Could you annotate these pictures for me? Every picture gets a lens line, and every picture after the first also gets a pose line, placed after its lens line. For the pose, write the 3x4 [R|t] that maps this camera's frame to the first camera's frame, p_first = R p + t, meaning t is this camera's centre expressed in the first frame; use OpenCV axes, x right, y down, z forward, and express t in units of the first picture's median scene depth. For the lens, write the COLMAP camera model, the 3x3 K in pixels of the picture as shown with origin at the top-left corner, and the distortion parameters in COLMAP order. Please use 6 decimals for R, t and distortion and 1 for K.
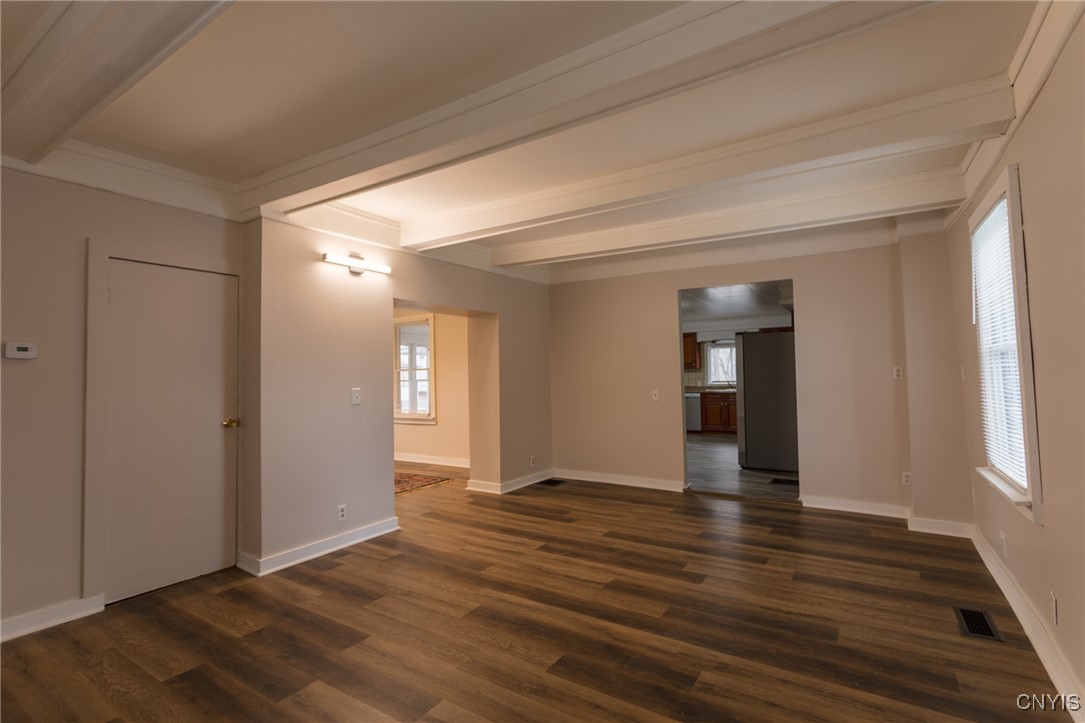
lens RADIAL K [[511.3, 0, 547.6], [0, 511.3, 360.3], [0, 0, 1]] dist [0.004921, 0.000798]
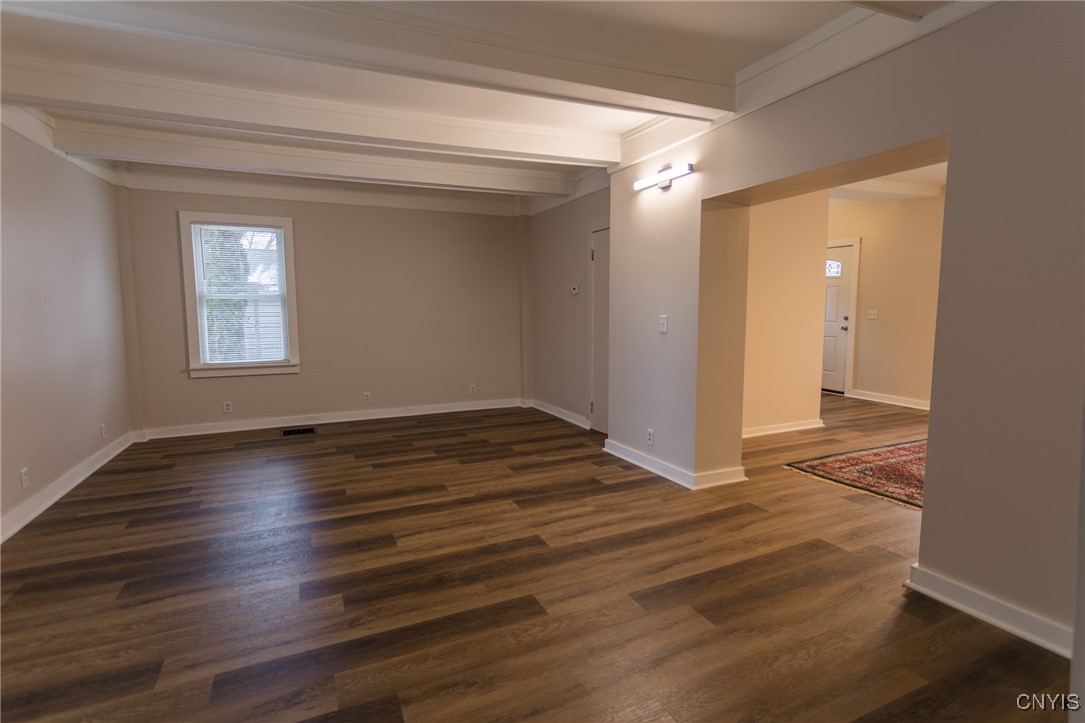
lens RADIAL K [[531.2, 0, 537.6], [0, 531.2, 360.0], [0, 0, 1]] dist [0.002301, 0.000945]
pose [[-0.539324, 0.106154, -0.835381, 0.643758], [0.040929, 0.994155, 0.099907, 0.033450], [0.841103, 0.019691, -0.540516, 1.505750]]
